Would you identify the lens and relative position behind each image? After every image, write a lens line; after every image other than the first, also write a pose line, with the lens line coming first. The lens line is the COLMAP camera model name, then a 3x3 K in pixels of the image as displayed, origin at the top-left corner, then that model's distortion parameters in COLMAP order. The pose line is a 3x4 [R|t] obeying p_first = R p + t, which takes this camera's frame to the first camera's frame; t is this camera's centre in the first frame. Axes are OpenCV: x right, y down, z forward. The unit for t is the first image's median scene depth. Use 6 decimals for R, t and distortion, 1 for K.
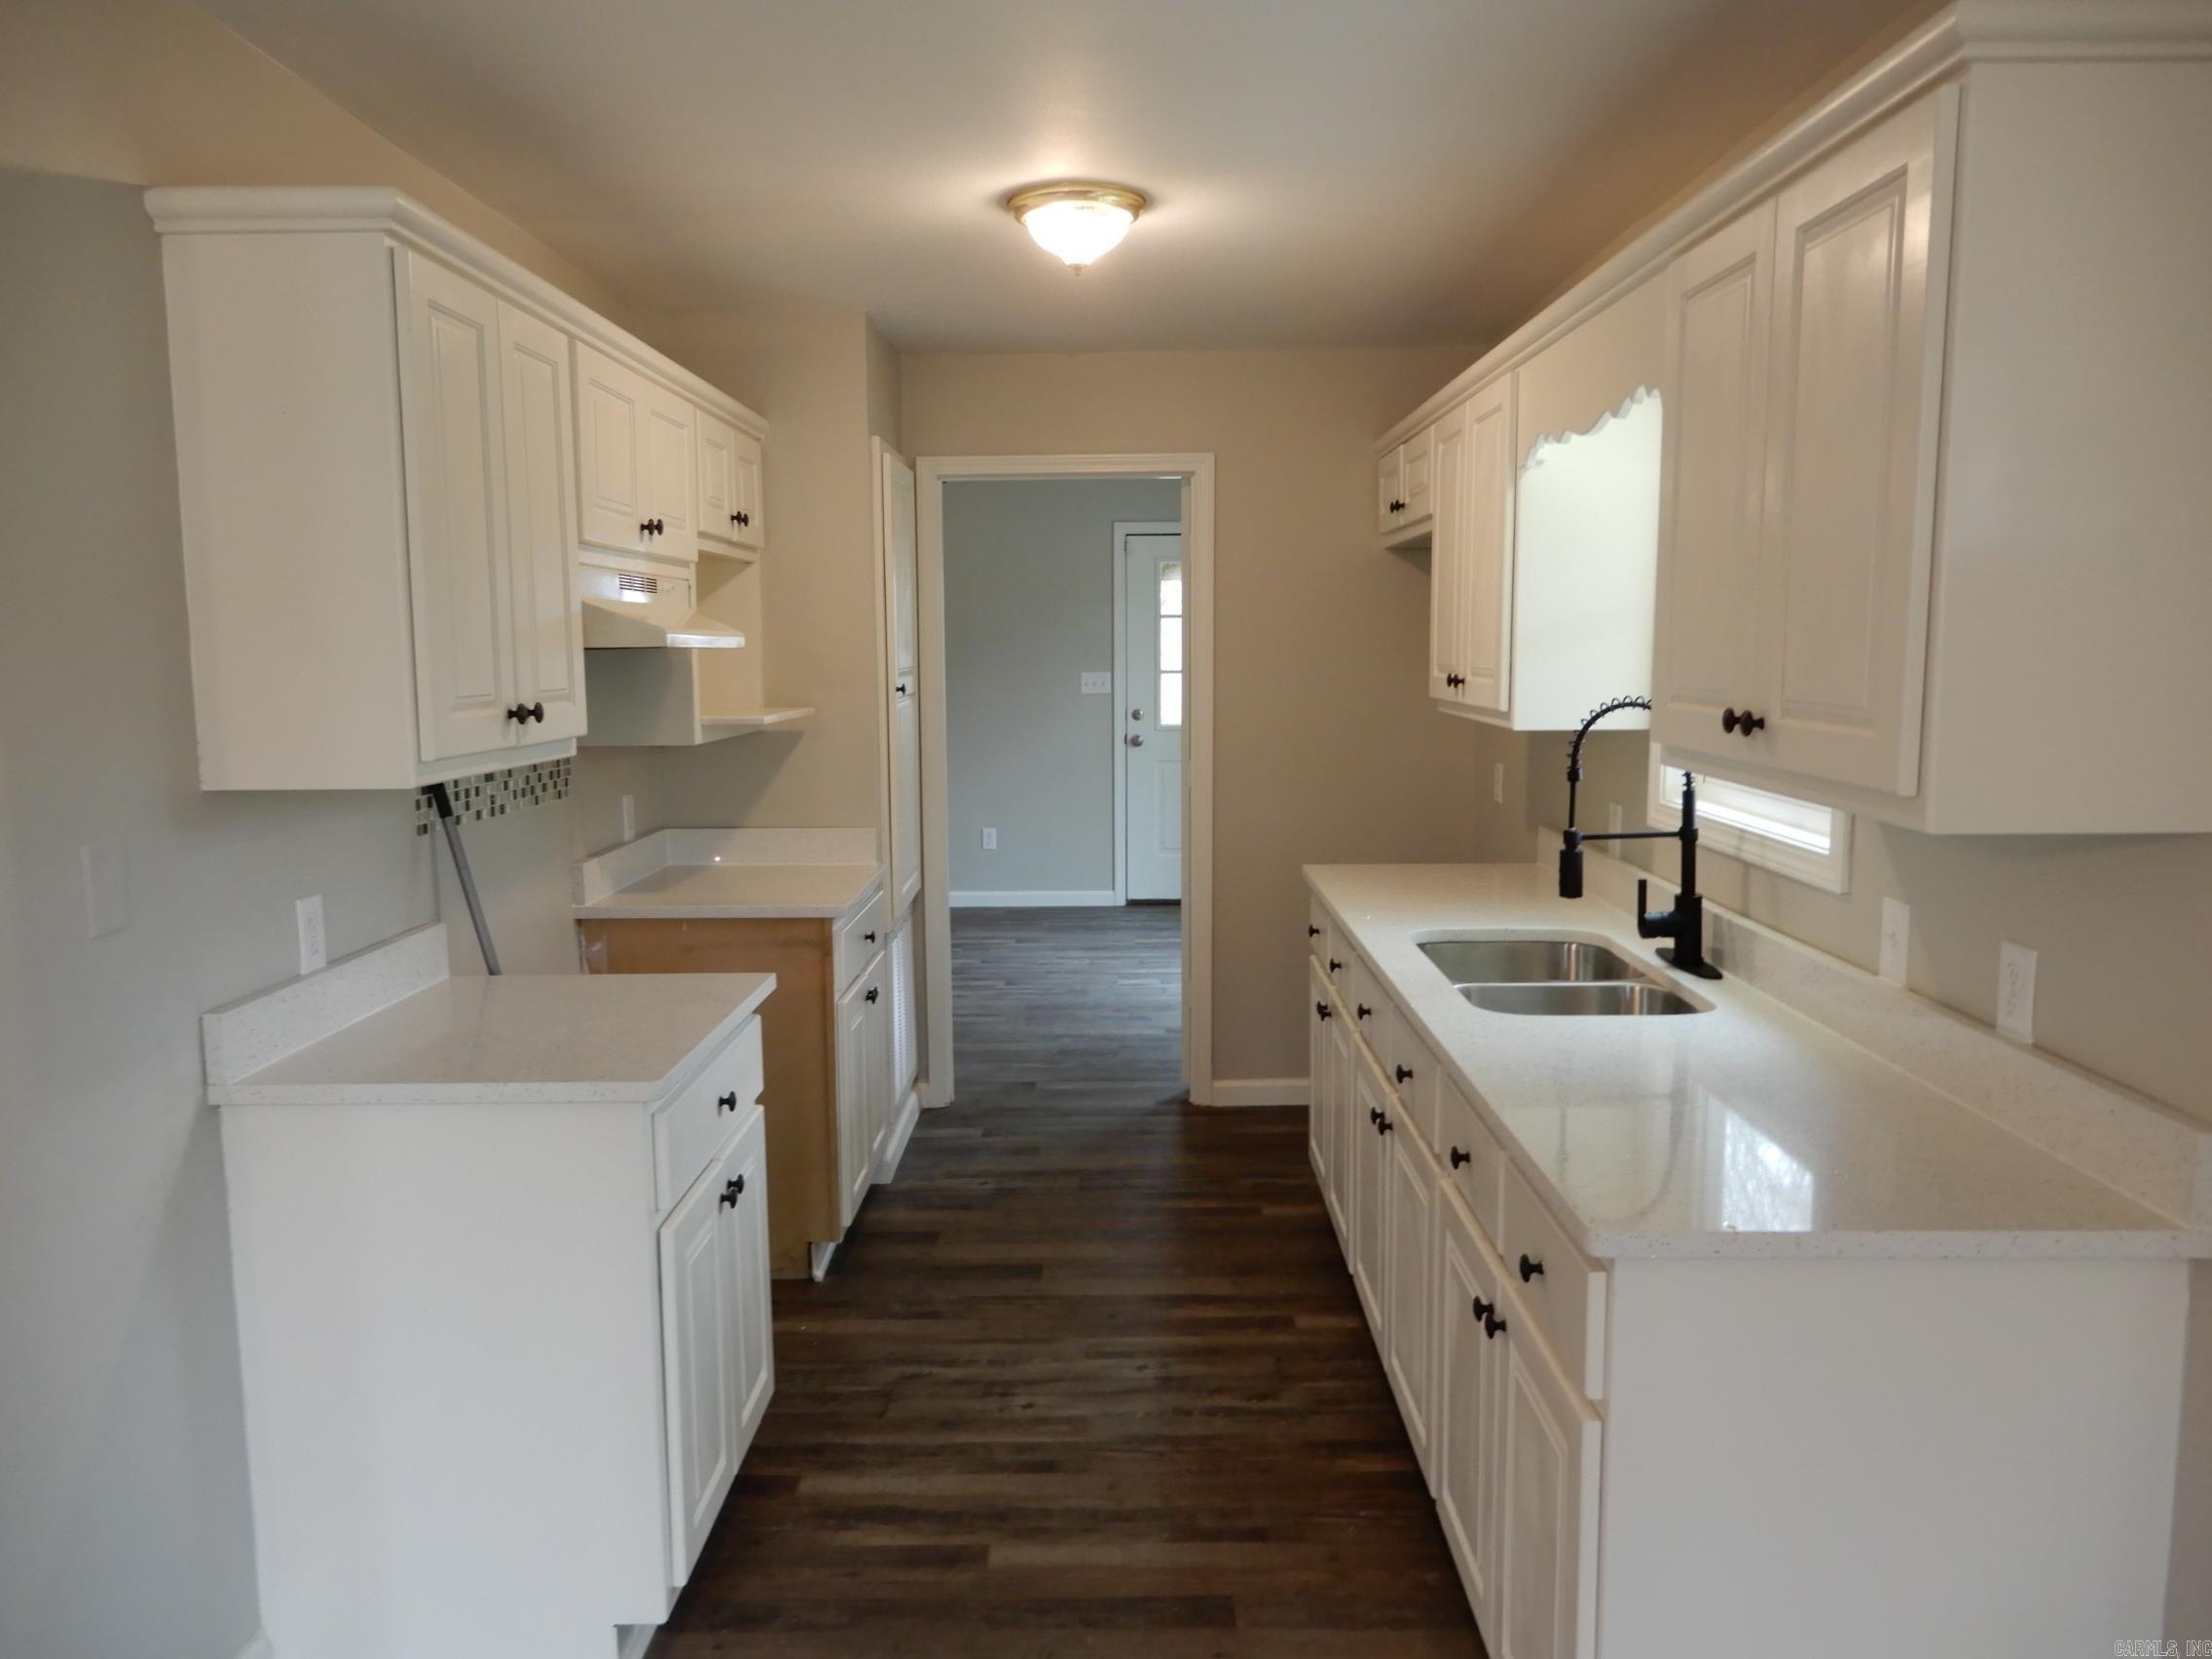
lens RADIAL K [[1573.7, 0, 1106.0], [0, 1573.7, 829.5], [0, 0, 1]] dist [-0.008082, 0.023029]
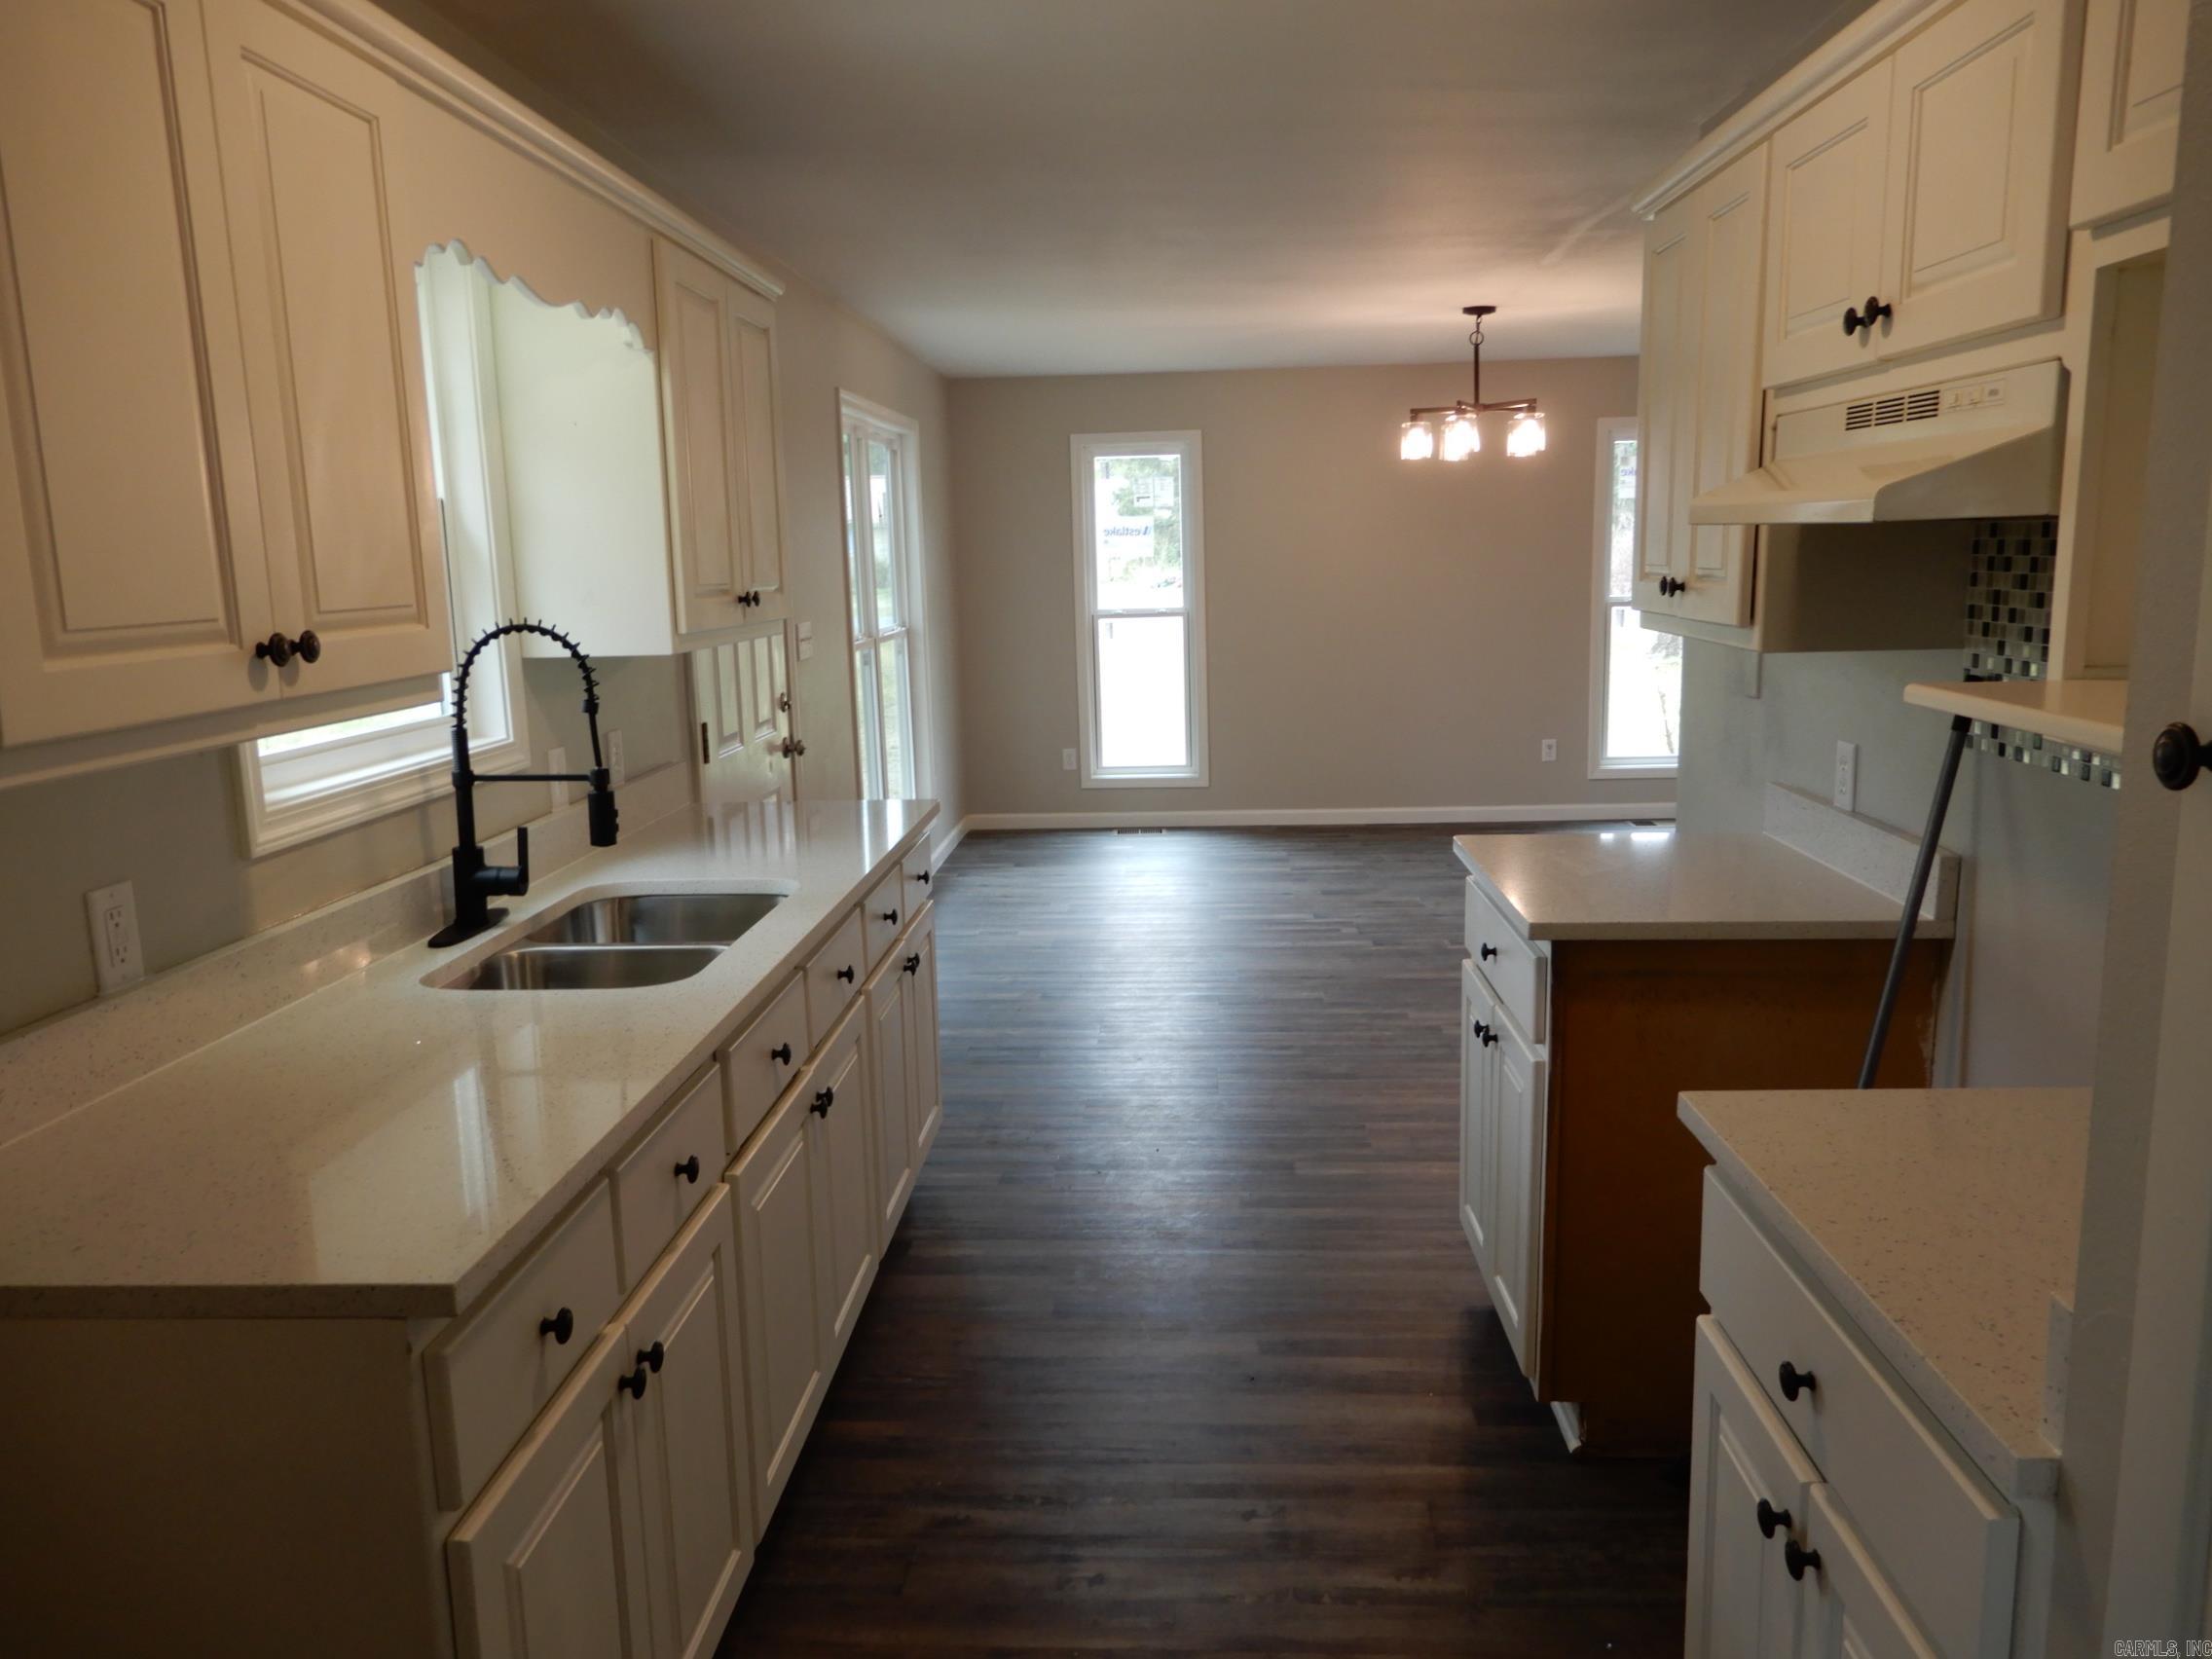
lens RADIAL K [[1554.9, 0, 1106.0], [0, 1554.9, 829.5], [0, 0, 1]] dist [0.360068, 0.002002]
pose [[0.998307, -0.005323, -0.057927, 0.001660], [0.008956, 0.997996, 0.062636, -0.030630], [0.057478, -0.063049, 0.996354, 0.246115]]
